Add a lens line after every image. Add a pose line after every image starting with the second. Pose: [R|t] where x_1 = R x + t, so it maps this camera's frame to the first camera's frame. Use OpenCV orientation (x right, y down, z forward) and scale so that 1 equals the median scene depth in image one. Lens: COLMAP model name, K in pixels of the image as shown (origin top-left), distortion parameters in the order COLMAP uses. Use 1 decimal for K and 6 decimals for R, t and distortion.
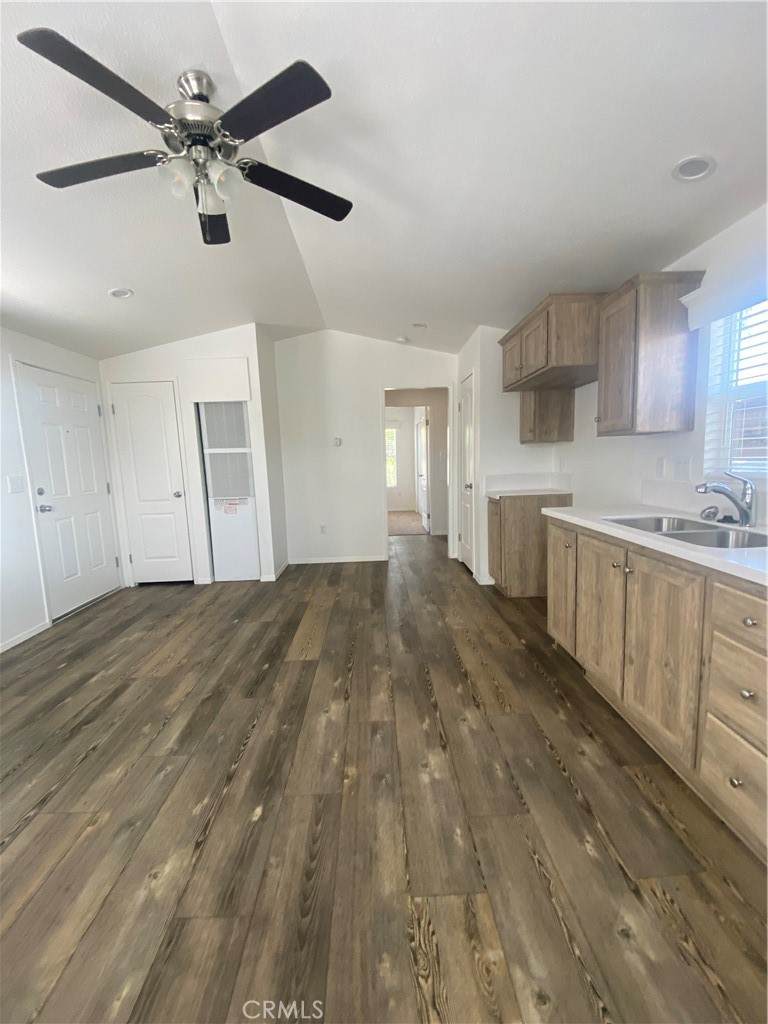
lens RADIAL K [[439.6, 0, 386.3], [0, 439.6, 513.7], [0, 0, 1]] dist [-0.001730, -0.000177]
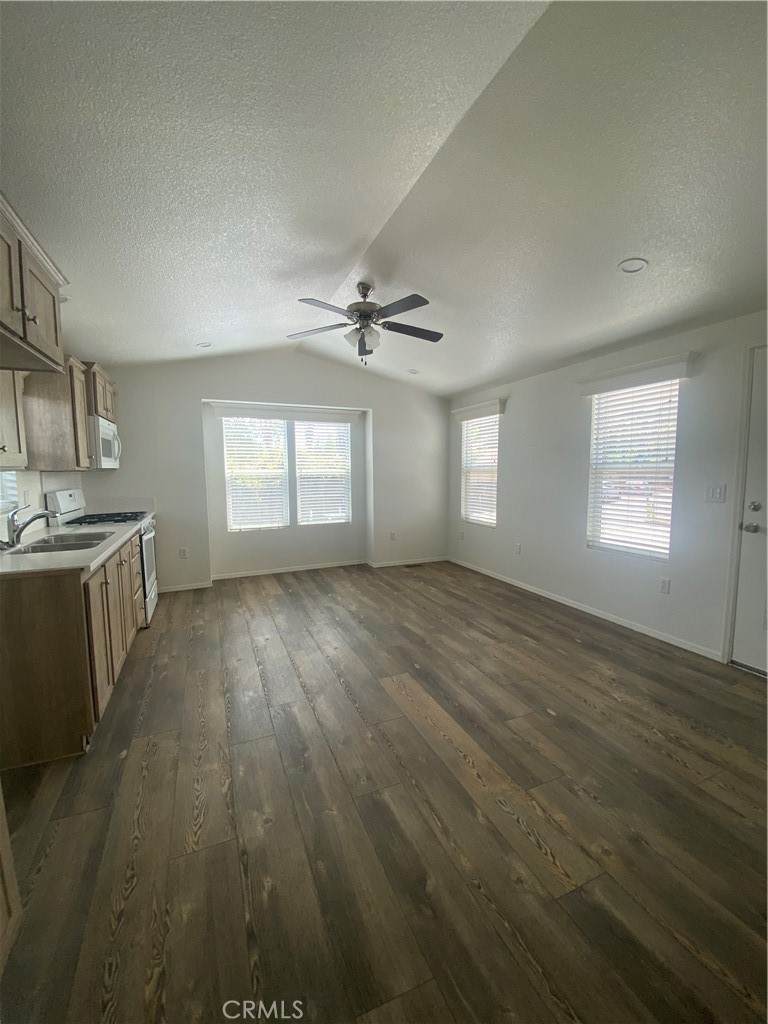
lens RADIAL K [[439.6, 0, 388.5], [0, 439.6, 512.9], [0, 0, 1]] dist [-0.001730, -0.000177]
pose [[-0.936475, 0.074912, -0.342640, 0.144159], [-0.007217, 0.972601, 0.232367, -0.287193], [0.350660, 0.220079, -0.910276, 1.951346]]
